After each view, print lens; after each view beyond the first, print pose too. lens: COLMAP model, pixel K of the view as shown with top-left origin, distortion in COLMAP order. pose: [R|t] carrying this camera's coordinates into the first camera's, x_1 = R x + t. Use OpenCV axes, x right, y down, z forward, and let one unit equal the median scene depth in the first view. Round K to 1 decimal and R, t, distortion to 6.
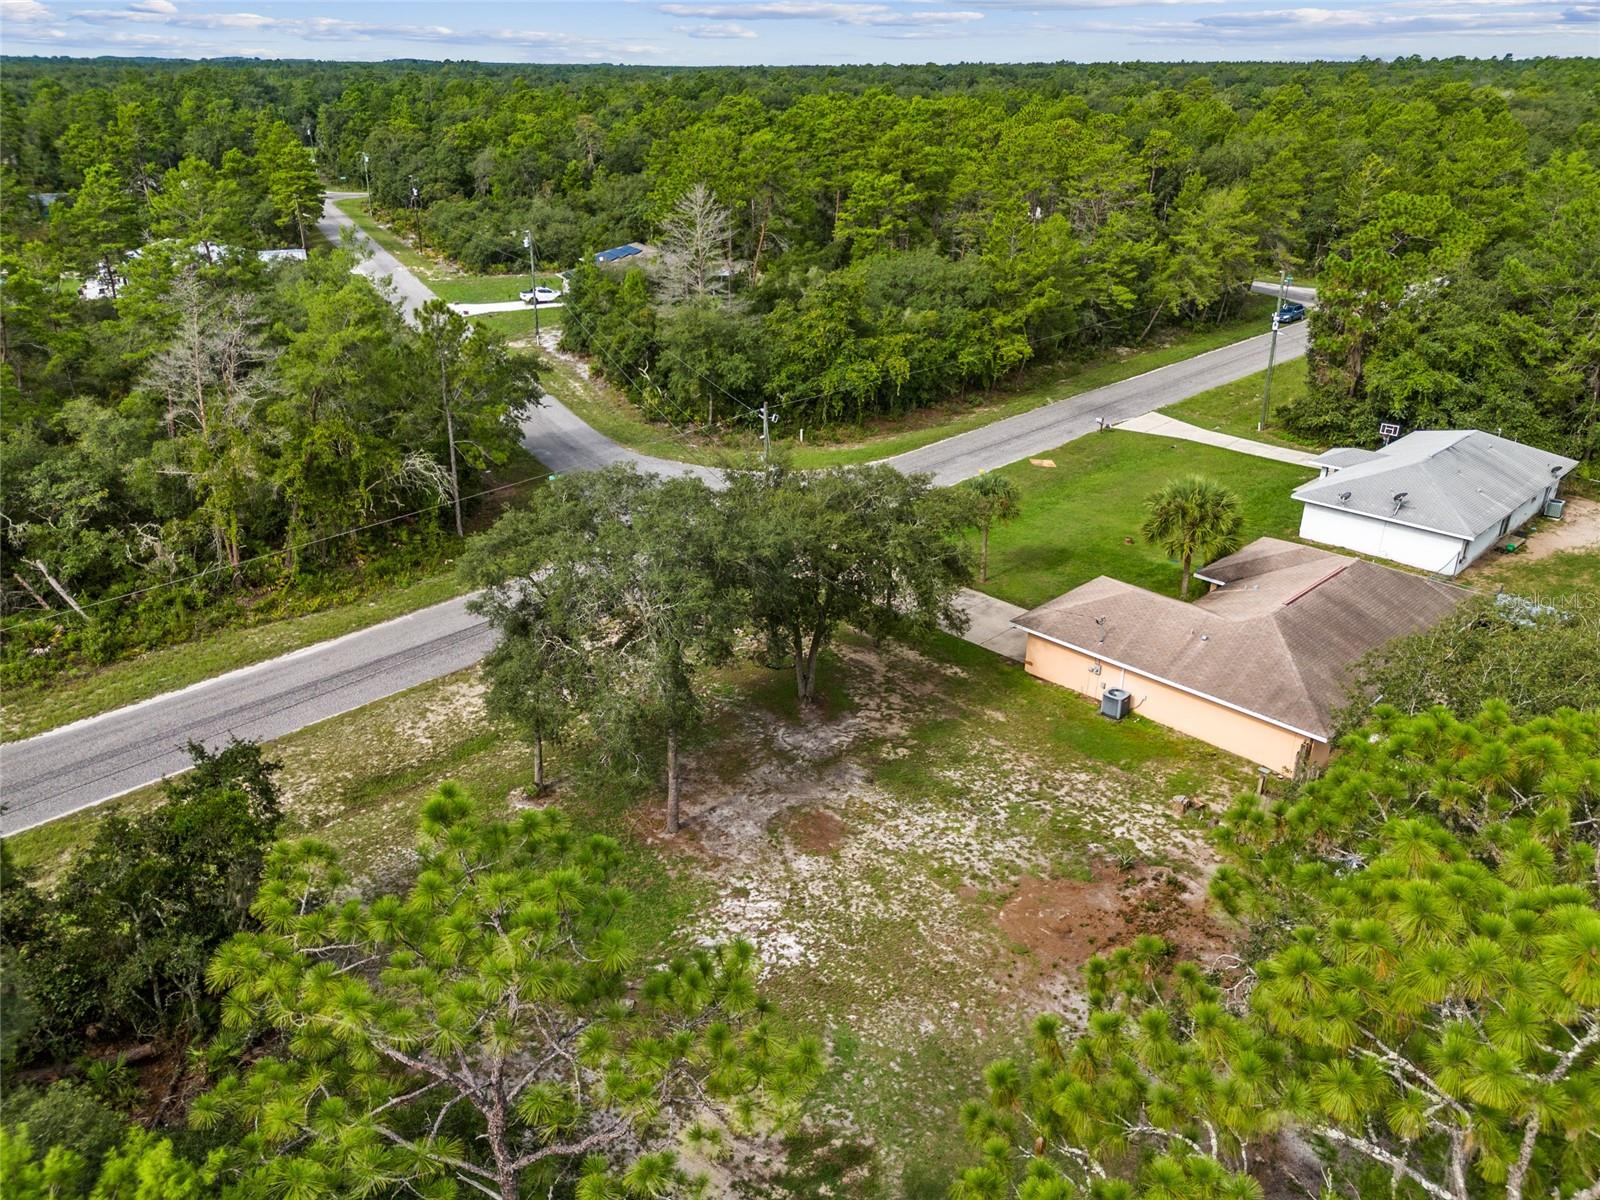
lens RADIAL K [[1175.5, 0, 793.0], [0, 1175.5, 606.2], [0, 0, 1]] dist [0.078498, -0.079932]
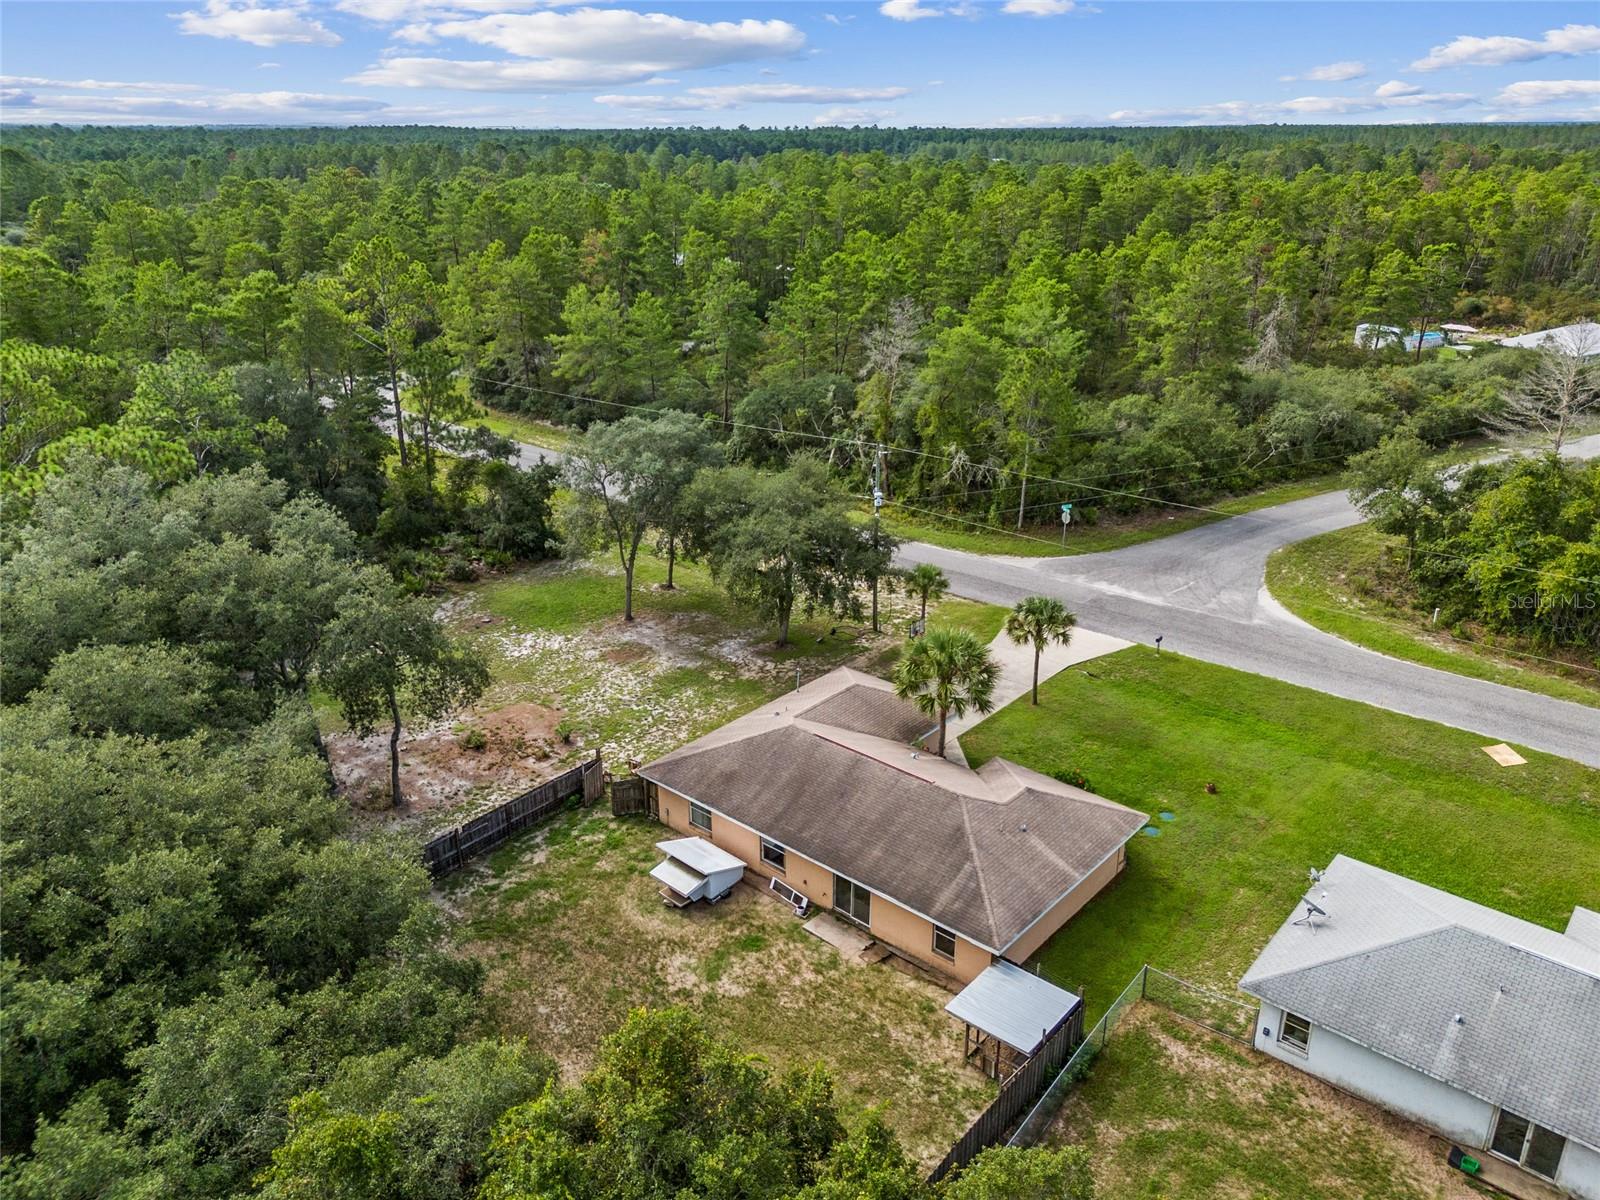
lens RADIAL K [[1175.5, 0, 801.1], [0, 1175.5, 595.8], [0, 0, 1]] dist [0.078498, -0.079932]
pose [[0.080142, 0.360610, -0.929267, 1.423278], [-0.410501, 0.861479, 0.298901, -0.433626], [0.908331, 0.357511, 0.217071, 0.800483]]
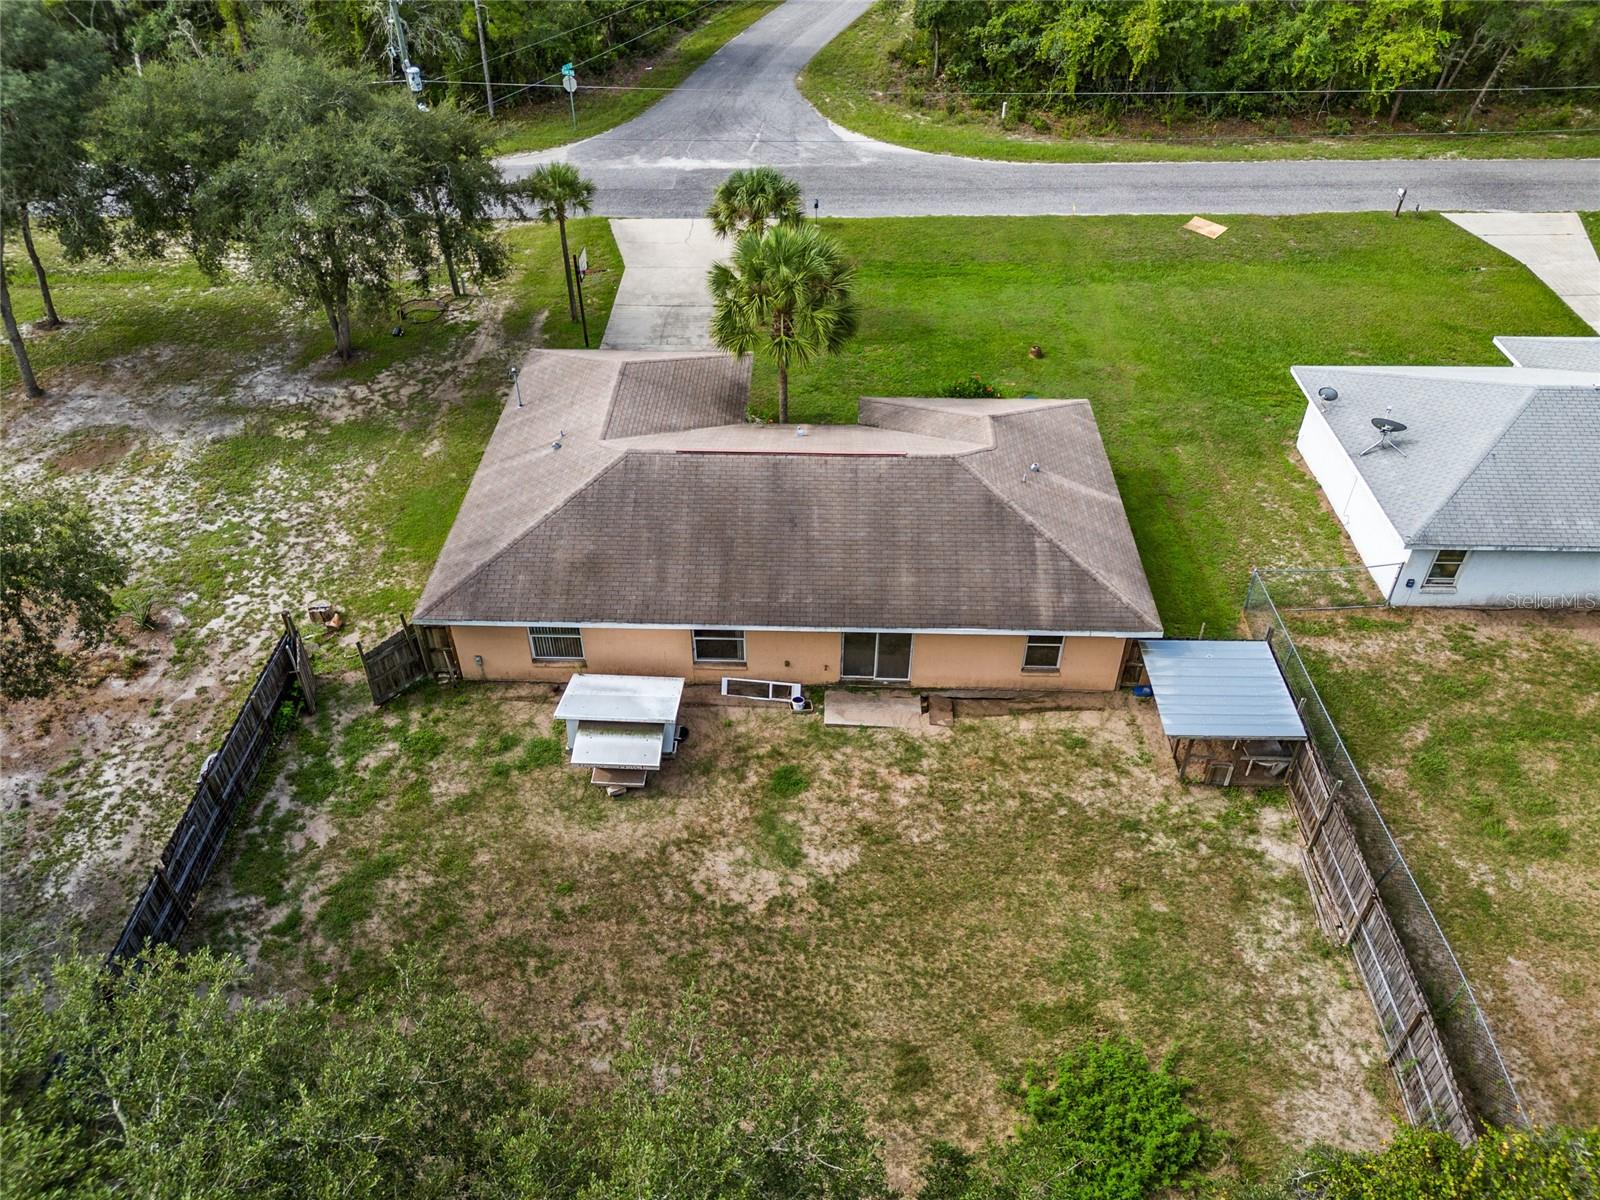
lens RADIAL K [[1175.5, 0, 797.6], [0, 1175.5, 603.2], [0, 0, 1]] dist [0.078498, -0.079932]
pose [[0.695282, 0.450046, -0.560394, 0.927315], [-0.292533, 0.889386, 0.351308, -0.183491], [0.656512, -0.080324, 0.750027, 0.620526]]
